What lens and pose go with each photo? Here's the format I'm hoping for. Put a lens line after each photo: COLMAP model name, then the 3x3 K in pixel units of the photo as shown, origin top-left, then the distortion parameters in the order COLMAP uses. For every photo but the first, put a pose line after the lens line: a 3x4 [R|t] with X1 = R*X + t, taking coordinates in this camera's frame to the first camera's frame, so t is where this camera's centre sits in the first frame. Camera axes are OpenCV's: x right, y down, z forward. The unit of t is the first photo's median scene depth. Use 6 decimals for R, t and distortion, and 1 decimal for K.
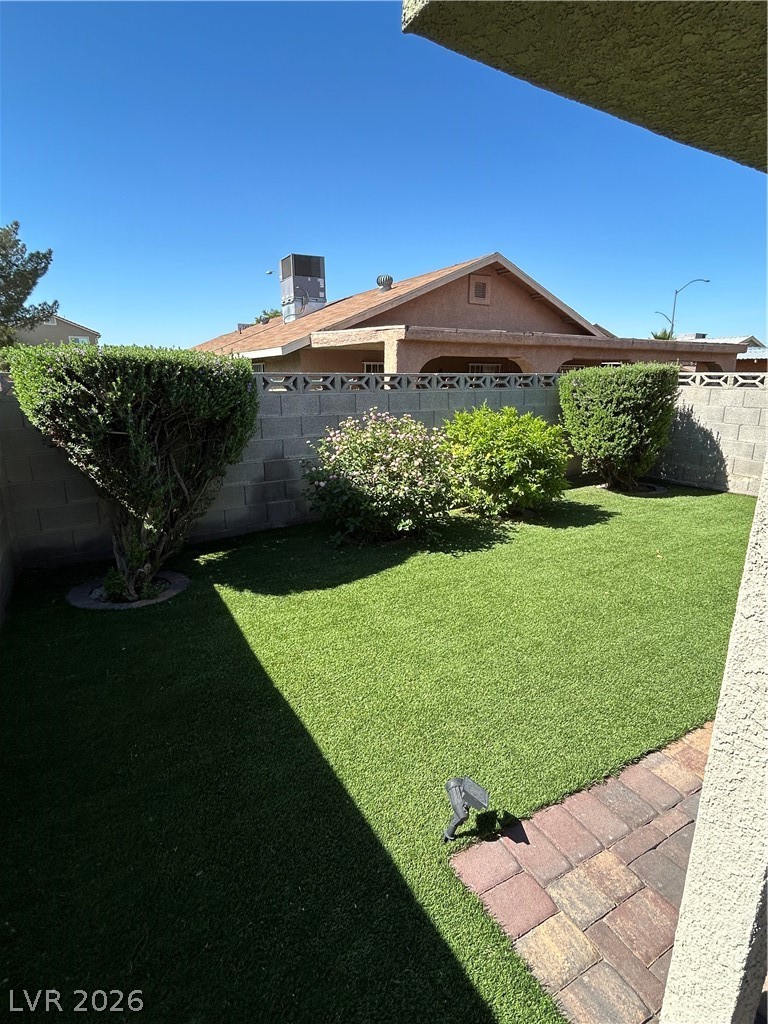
lens RADIAL K [[529.5, 0, 385.4], [0, 529.5, 510.3], [0, 0, 1]] dist [-0.000389, 0.000005]
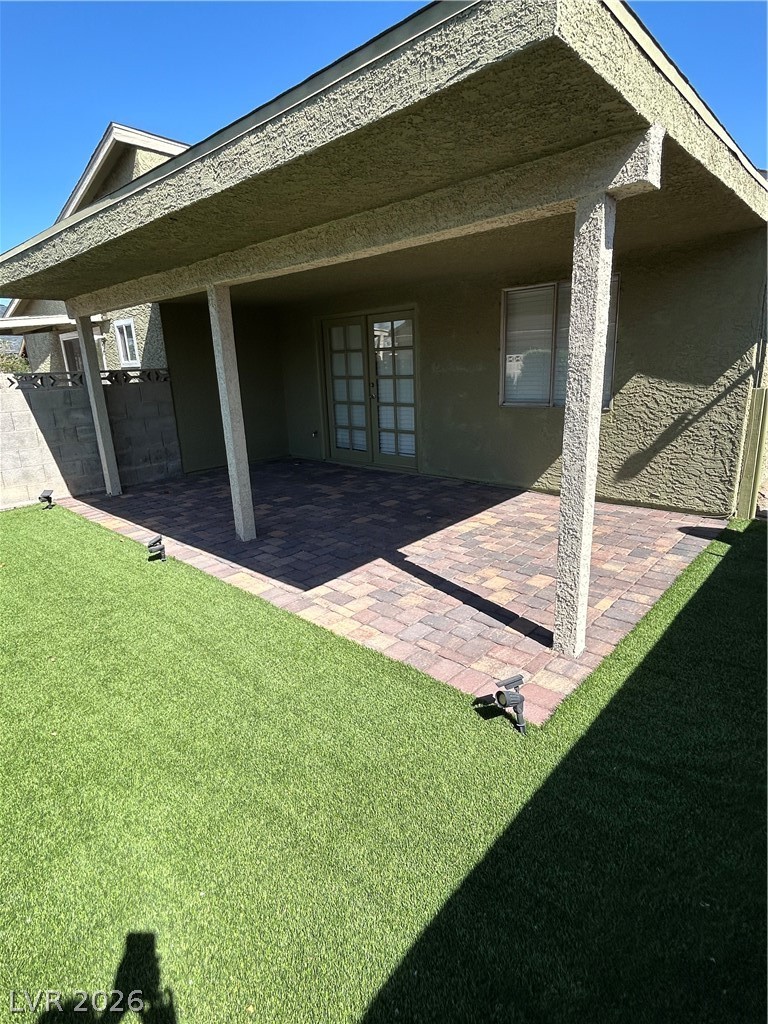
lens RADIAL K [[529.5, 0, 386.3], [0, 529.5, 512.0], [0, 0, 1]] dist [-0.000389, 0.000005]
pose [[-0.315124, -0.254329, 0.914338, -0.880401], [0.267322, 0.900629, 0.342647, -0.399904], [-0.910624, 0.352399, -0.215822, 1.529914]]
